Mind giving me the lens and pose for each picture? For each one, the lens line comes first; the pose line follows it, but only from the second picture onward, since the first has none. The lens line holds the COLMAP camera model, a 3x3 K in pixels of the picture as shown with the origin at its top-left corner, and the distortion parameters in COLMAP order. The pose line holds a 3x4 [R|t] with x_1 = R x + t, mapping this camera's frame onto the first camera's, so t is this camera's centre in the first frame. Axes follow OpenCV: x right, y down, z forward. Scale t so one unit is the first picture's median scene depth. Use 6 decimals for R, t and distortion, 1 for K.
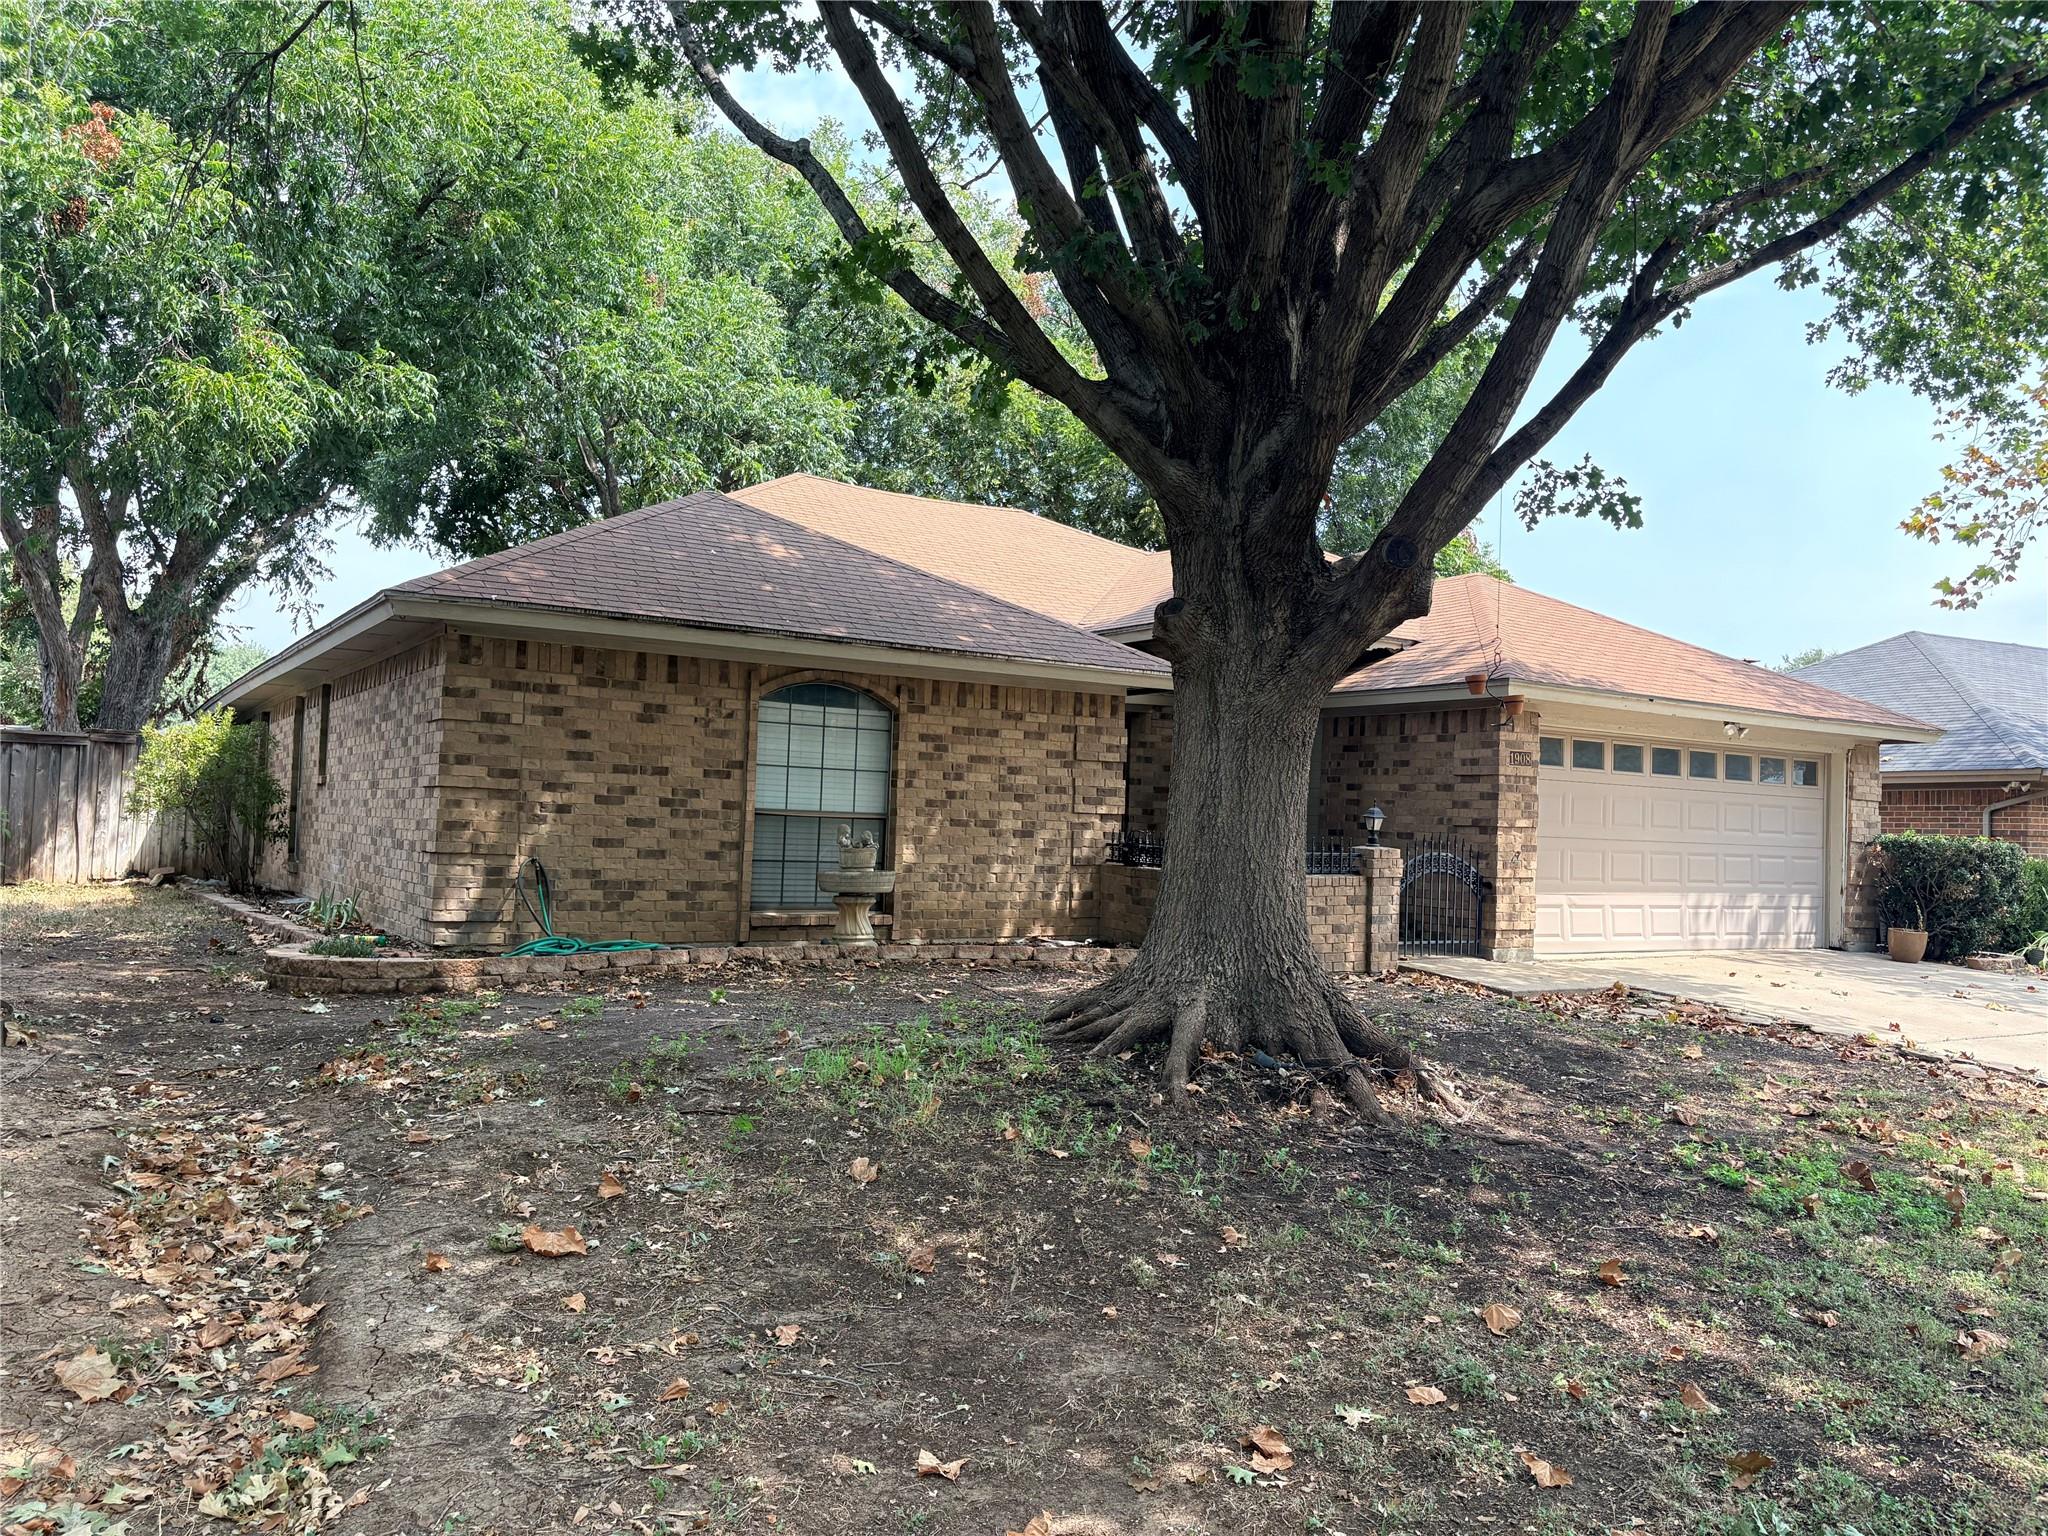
lens RADIAL K [[1546.3, 0, 1018.6], [0, 1546.3, 760.3], [0, 0, 1]] dist [0.010506, -0.002063]
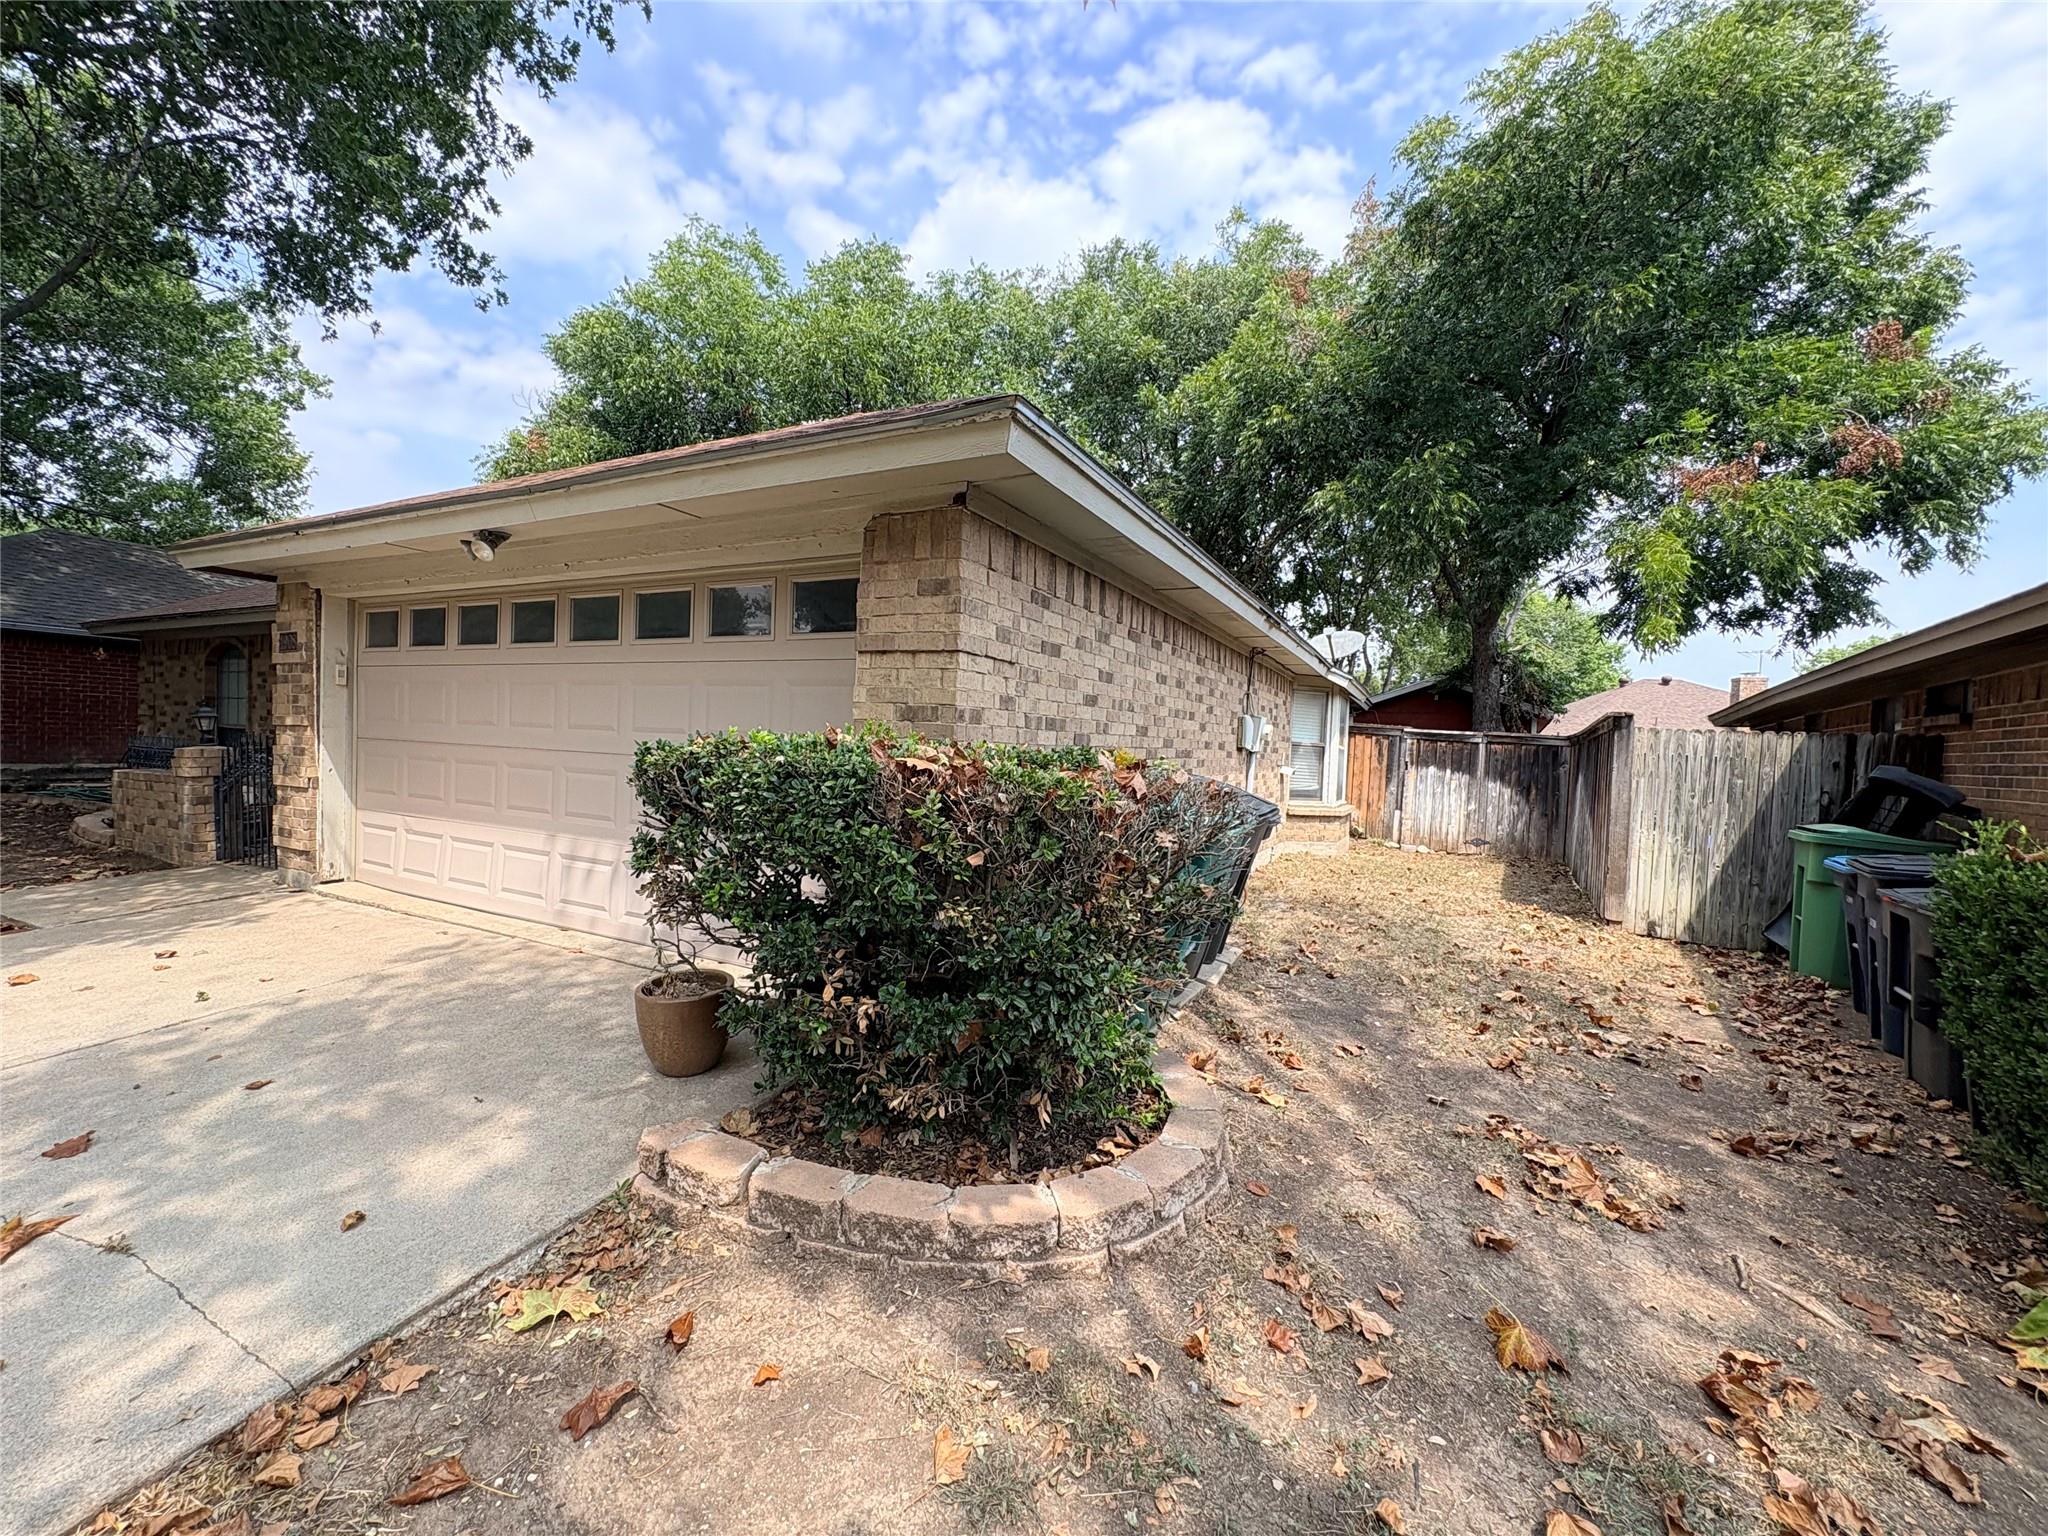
lens RADIAL K [[814.2, 0, 1021.4], [0, 814.2, 759.5], [0, 0, 1]] dist [0.016515, -0.000013]
pose [[0.535181, 0.013974, -0.844622, 0.957639], [0.015870, 0.999520, 0.026593, 0.059683], [0.844588, -0.027636, 0.534703, 1.162470]]
